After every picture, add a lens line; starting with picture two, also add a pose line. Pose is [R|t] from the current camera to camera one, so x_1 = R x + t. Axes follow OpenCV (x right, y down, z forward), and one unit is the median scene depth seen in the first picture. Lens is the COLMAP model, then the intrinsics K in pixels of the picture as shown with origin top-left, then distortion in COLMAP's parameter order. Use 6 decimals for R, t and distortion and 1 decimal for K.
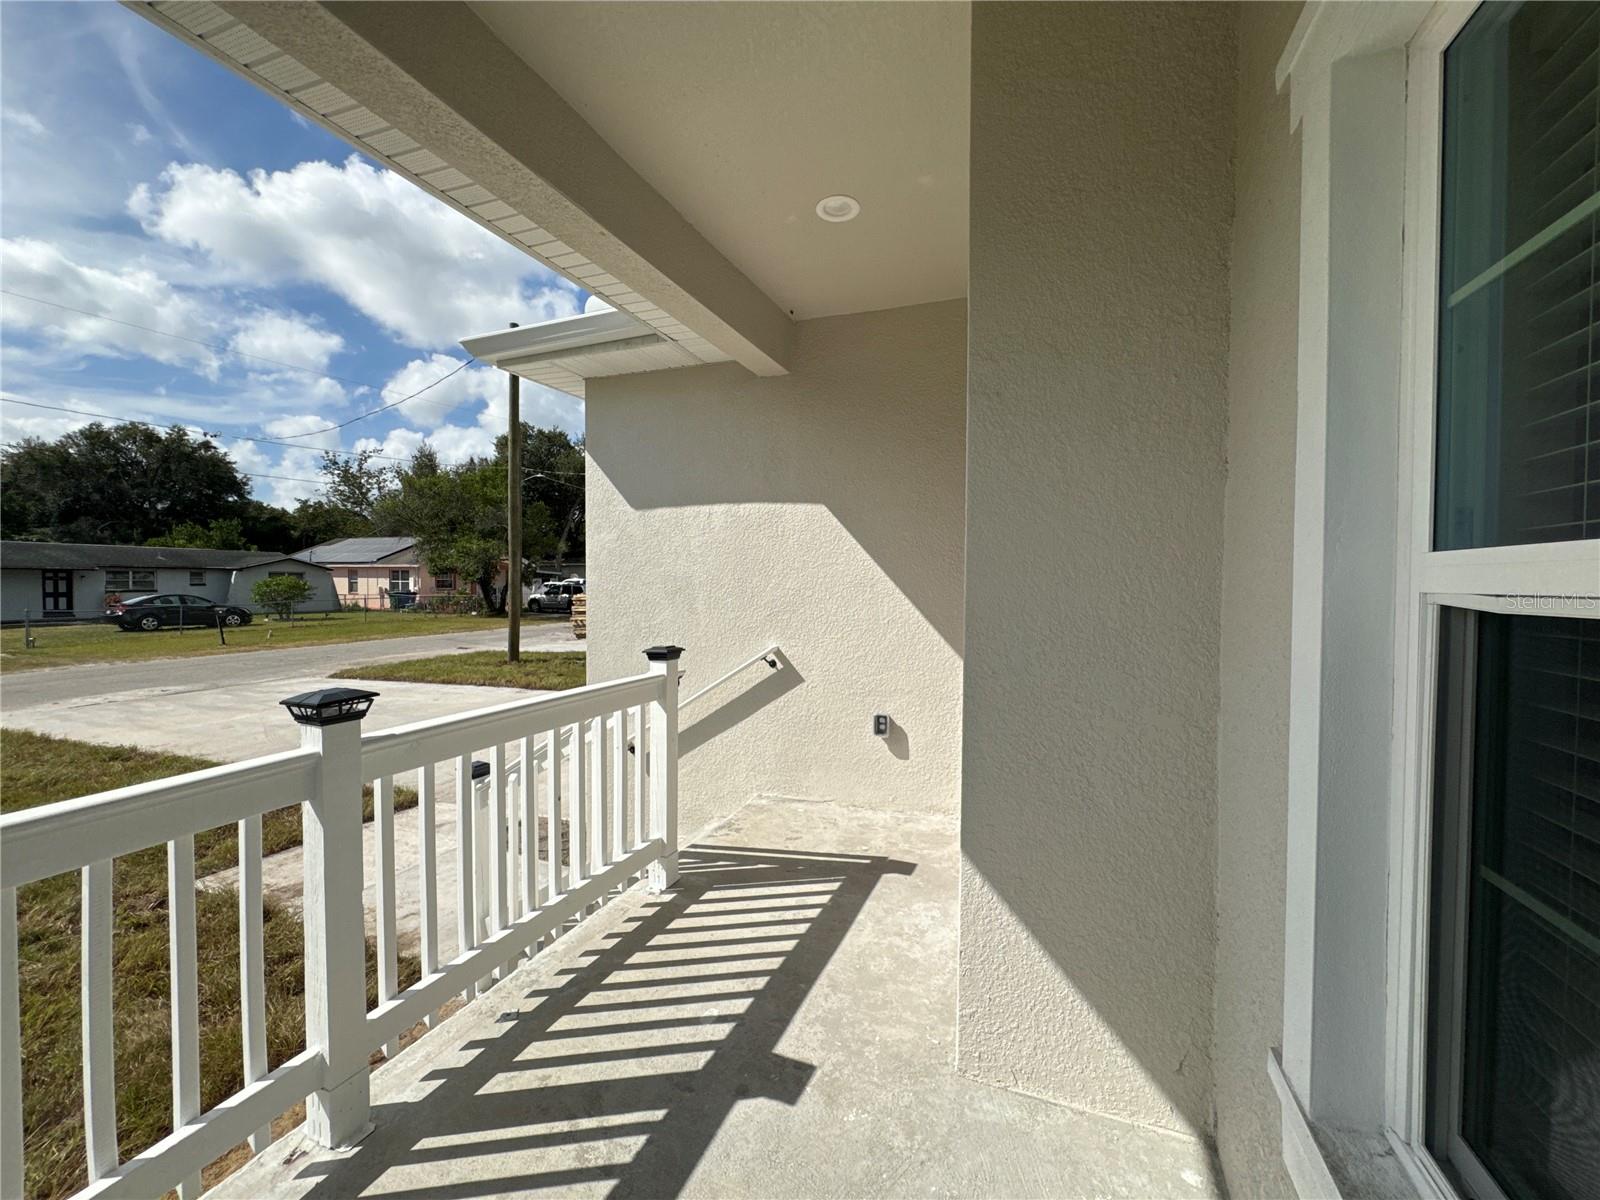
lens RADIAL K [[637.3, 0, 801.0], [0, 637.3, 596.8], [0, 0, 1]] dist [-0.000603, 0.000758]
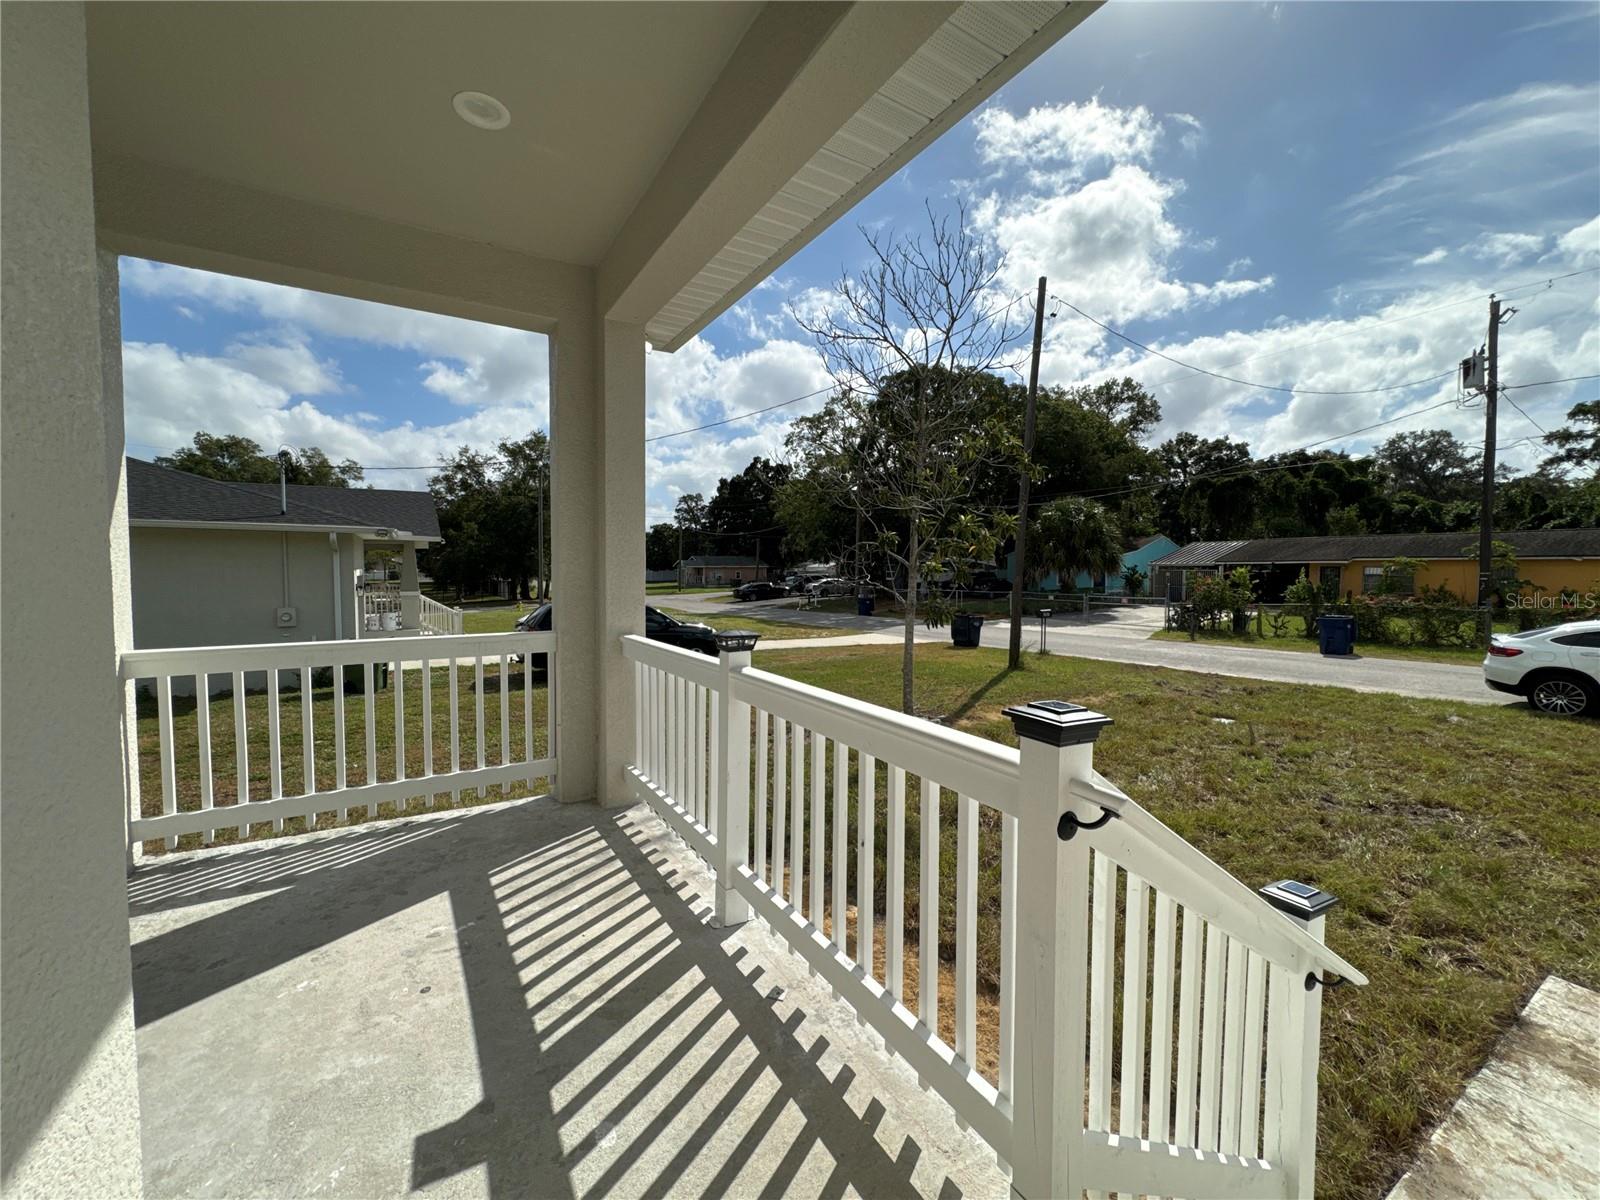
lens RADIAL K [[637.3, 0, 801.0], [0, 637.3, 596.8], [0, 0, 1]] dist [-0.000603, 0.000758]
pose [[-0.590726, 0.029092, -0.806347, 0.335755], [-0.032590, 0.997674, 0.059871, -0.023371], [0.806214, 0.061646, -0.588404, 1.748064]]
